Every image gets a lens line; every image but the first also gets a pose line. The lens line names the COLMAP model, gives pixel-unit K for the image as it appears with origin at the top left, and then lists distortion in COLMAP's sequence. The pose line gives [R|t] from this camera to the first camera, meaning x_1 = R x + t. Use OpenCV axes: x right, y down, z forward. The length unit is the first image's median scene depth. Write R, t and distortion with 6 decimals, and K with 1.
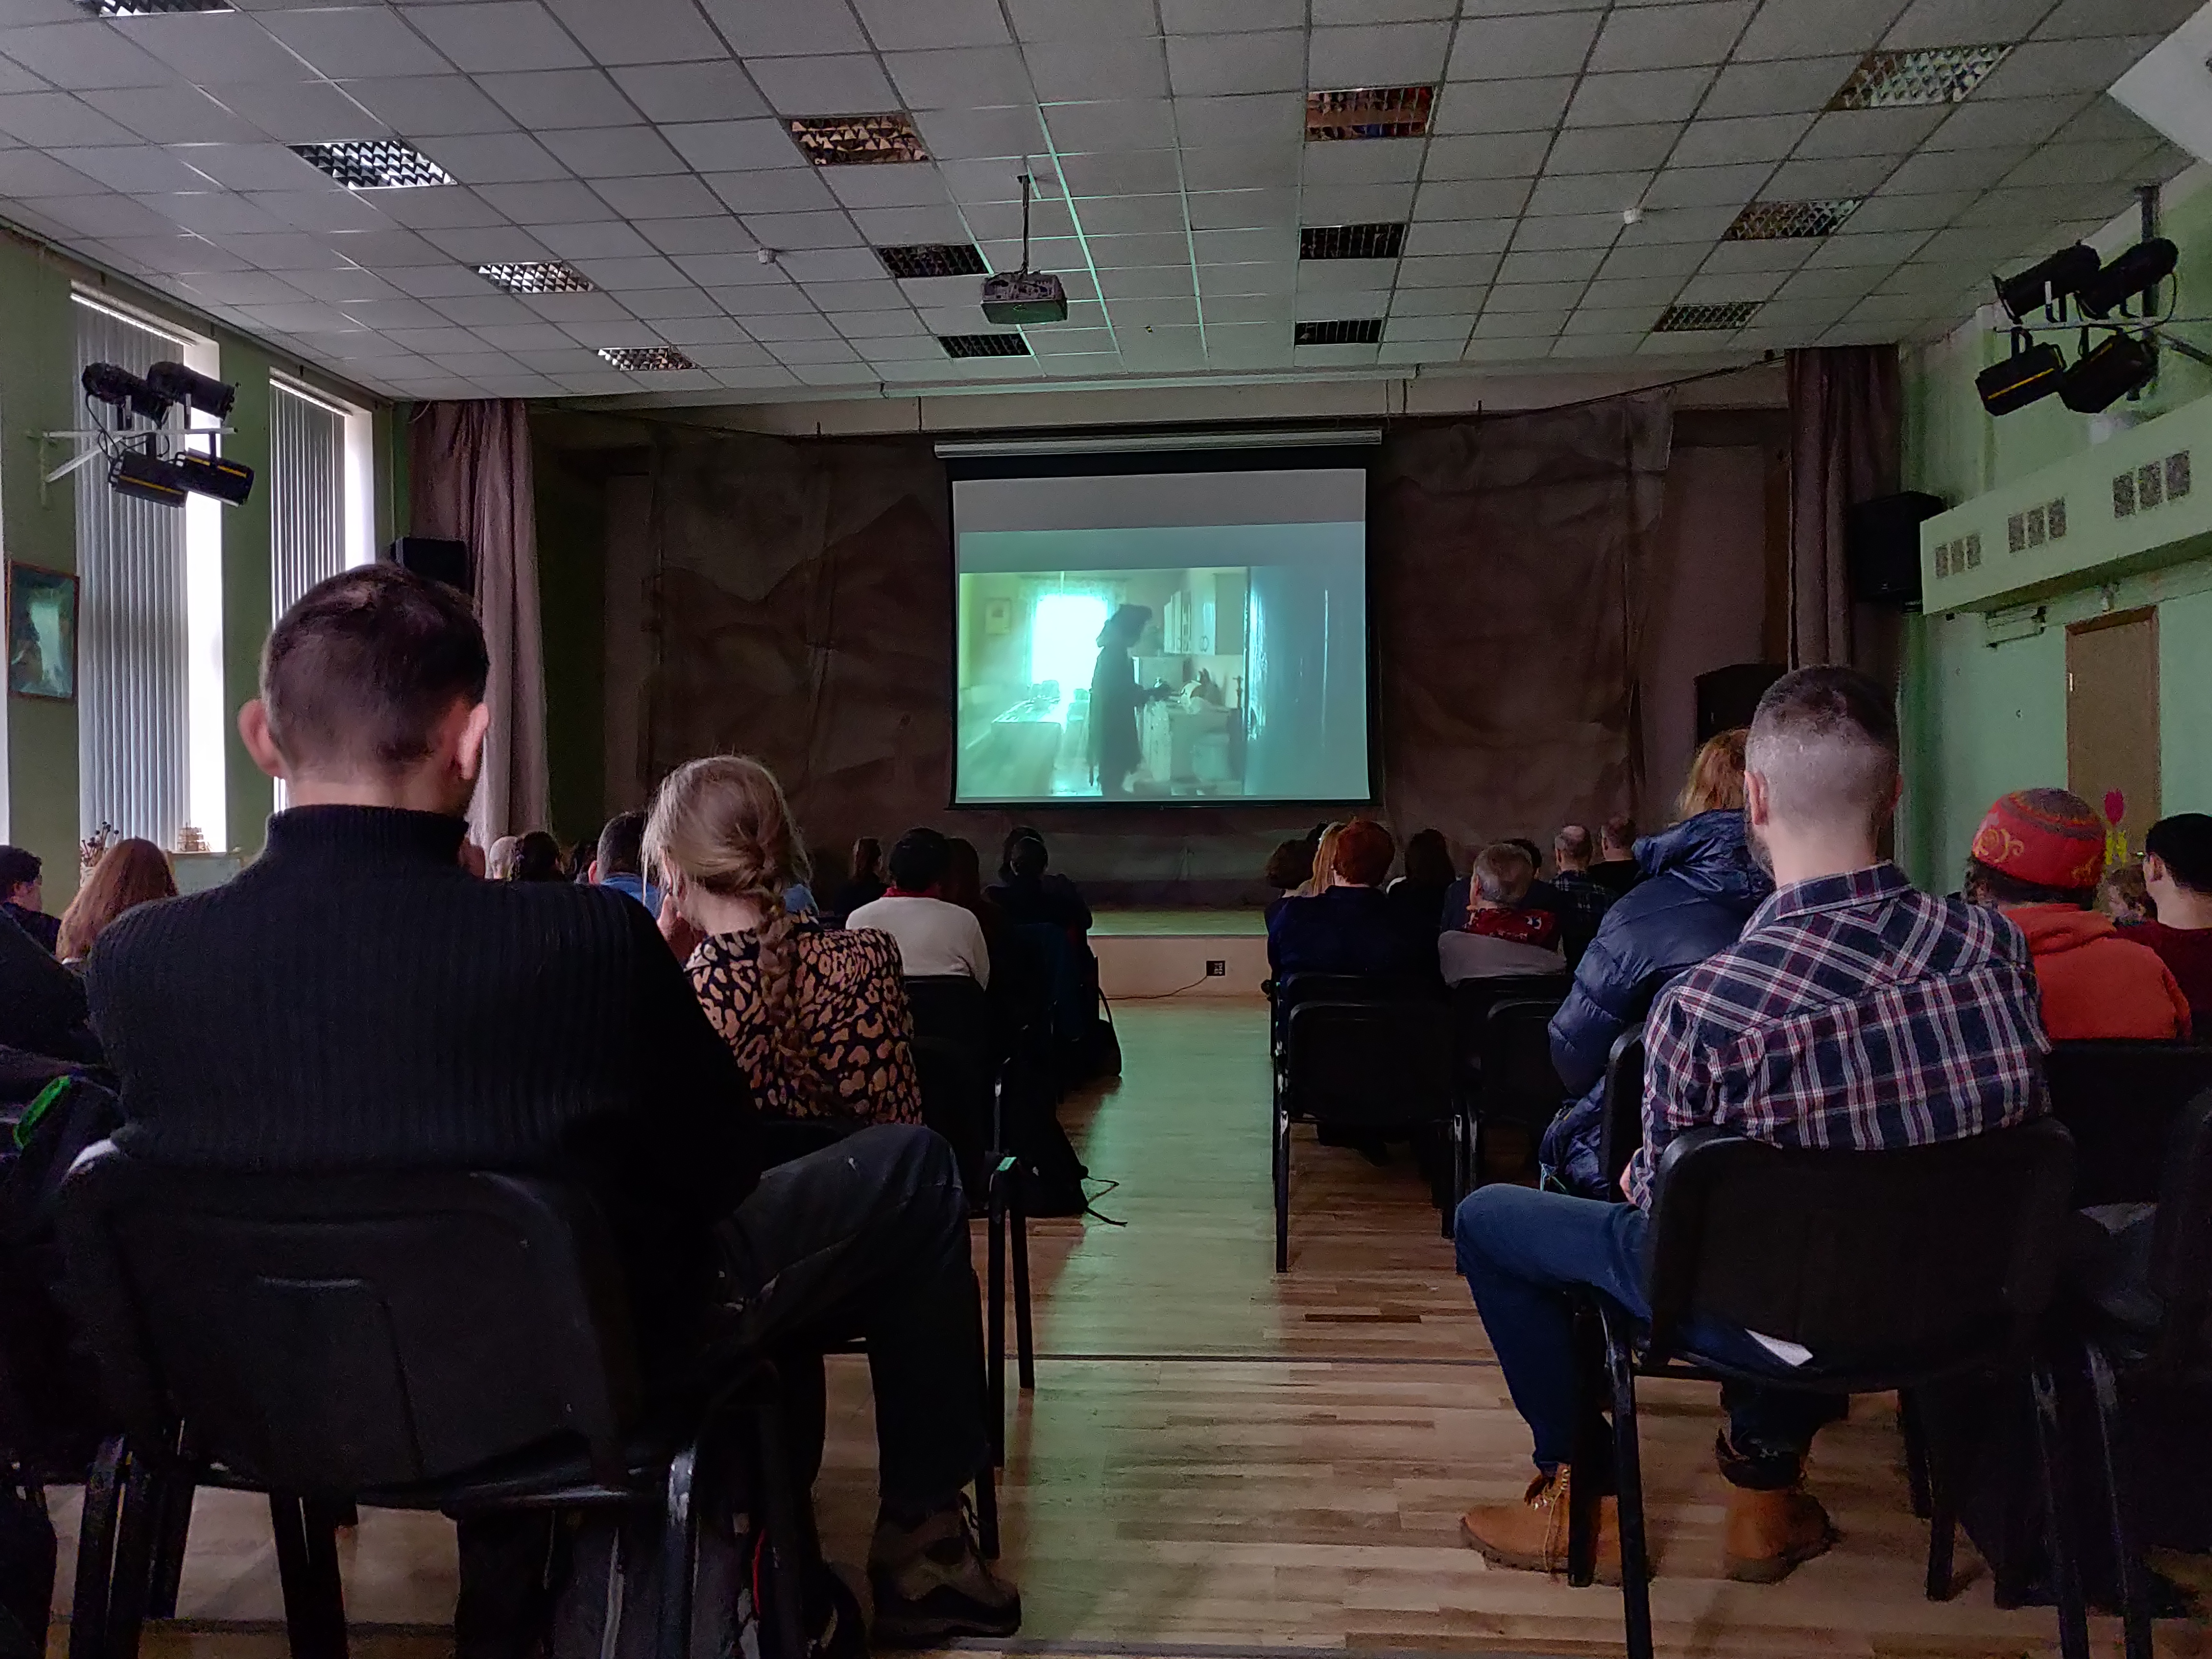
lens RADIAL K [[1706.9, 0, 1111.7], [0, 1706.9, 828.6], [0, 0, 1]] dist [0.002810, 0.016500]
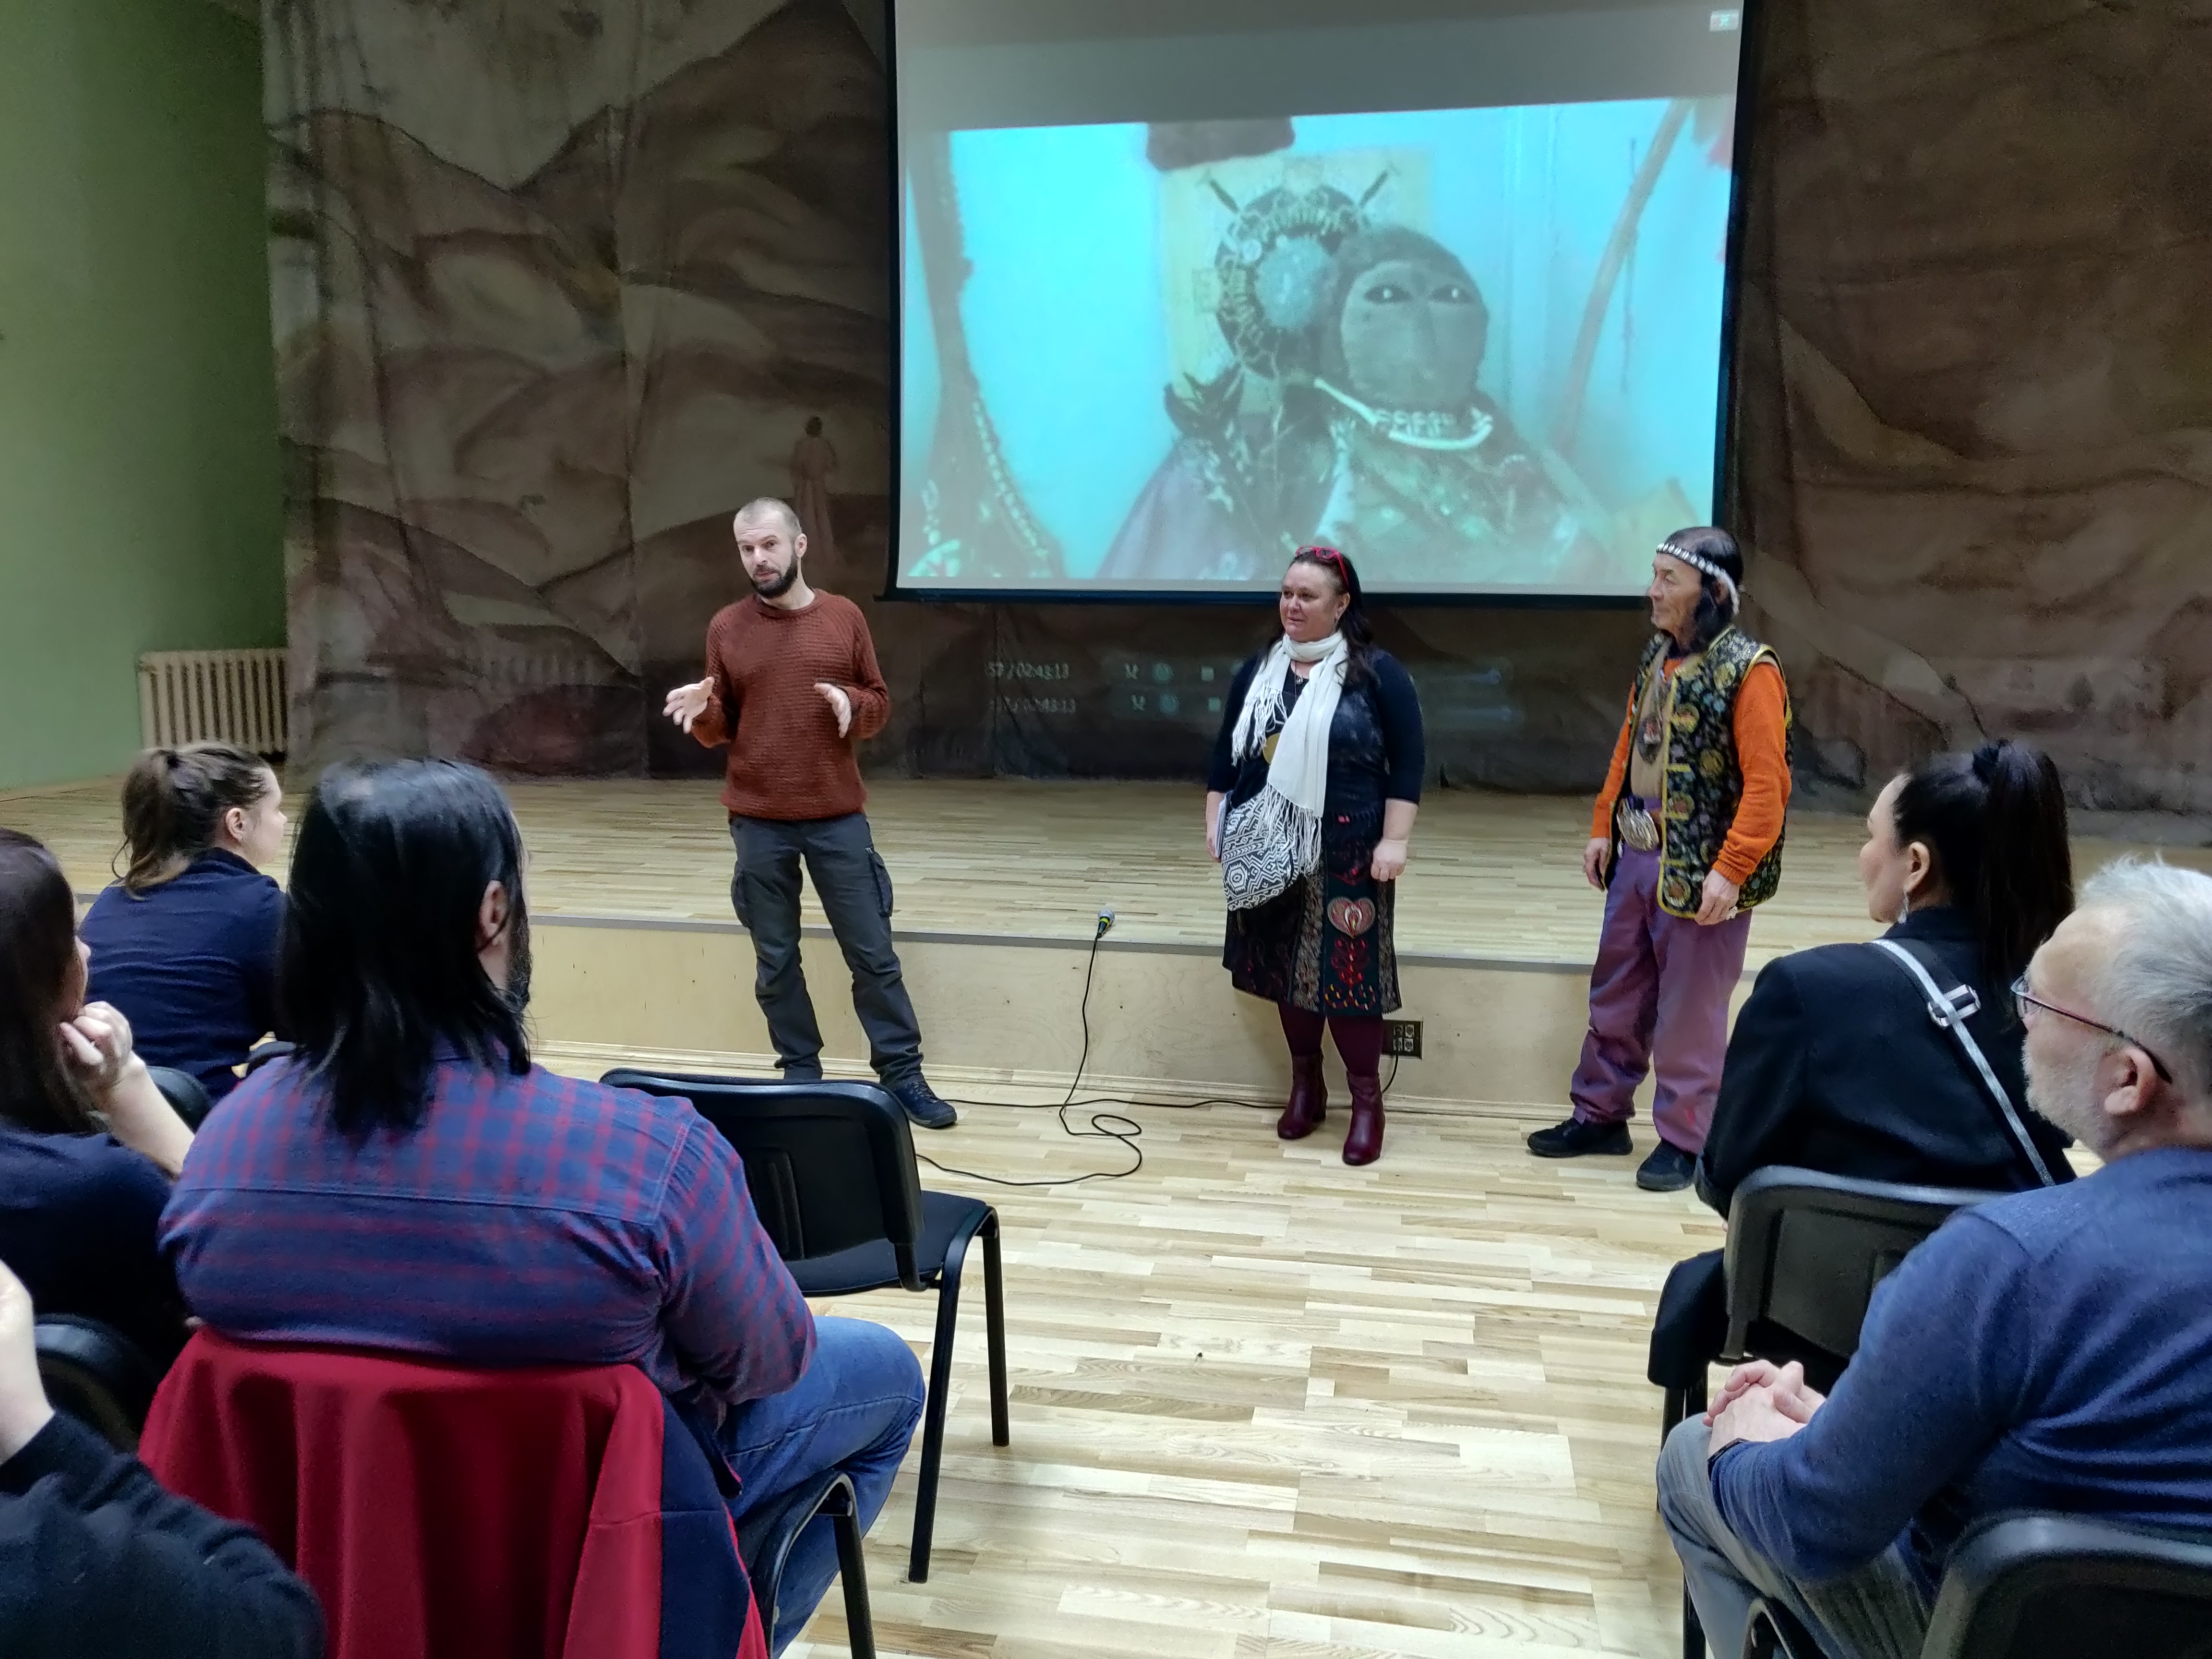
lens RADIAL K [[1706.9, 0, 1099.1], [0, 1706.9, 811.9], [0, 0, 1]] dist [0.002810, 0.016500]
pose [[0.995247, 0.031306, -0.092211, 0.022086], [-0.020517, 0.993071, 0.115709, -0.008258], [0.095194, -0.113267, 0.988994, 0.485502]]
